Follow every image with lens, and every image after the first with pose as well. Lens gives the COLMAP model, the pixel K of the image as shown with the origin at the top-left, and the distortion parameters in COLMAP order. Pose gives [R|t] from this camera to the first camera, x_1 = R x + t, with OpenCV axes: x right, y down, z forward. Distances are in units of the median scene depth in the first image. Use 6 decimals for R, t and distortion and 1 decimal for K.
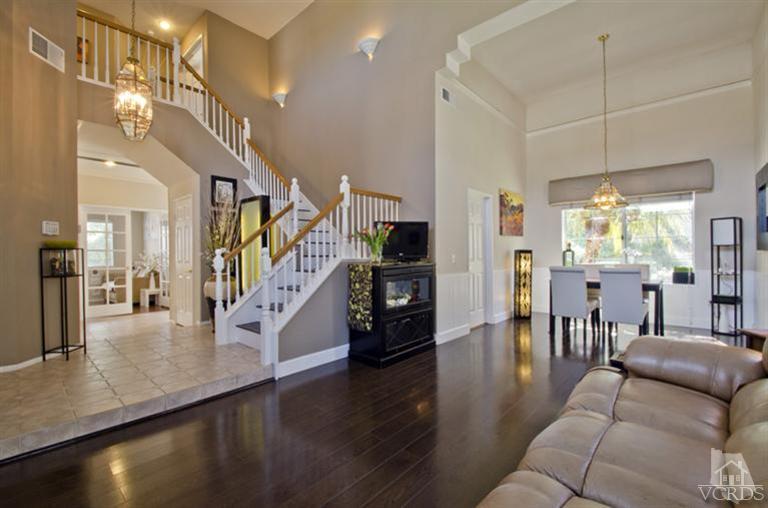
lens RADIAL K [[332.9, 0, 384.0], [0, 332.9, 254.0], [0, 0, 1]] dist [-0.000149, -0.015817]
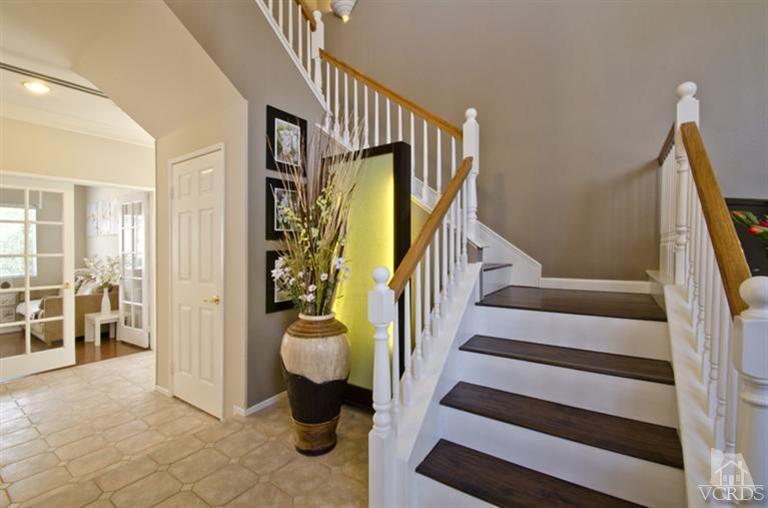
lens RADIAL K [[341.2, 0, 383.6], [0, 341.2, 243.6], [0, 0, 1]] dist [-0.022918, -0.000327]
pose [[0.992080, -0.001716, 0.125592, -0.305386], [0.003096, 0.999937, -0.010791, -0.021189], [-0.125566, 0.011094, 0.992023, 0.360512]]
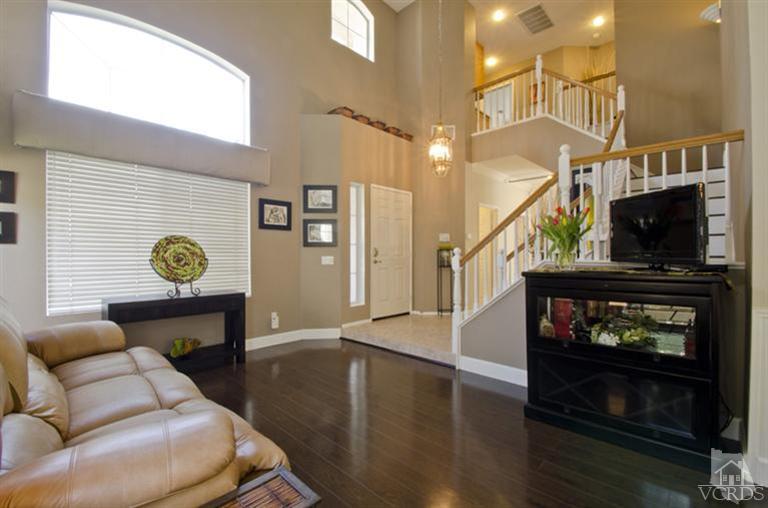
lens RADIAL K [[343.8, 0, 384.0], [0, 343.8, 254.0], [0, 0, 1]] dist [0.000551, -0.000020]
pose [[-0.034453, 0.003682, -0.999400, 0.363662], [-0.001165, 0.999992, 0.003724, -0.000922], [0.999406, 0.001293, -0.034448, 0.362886]]
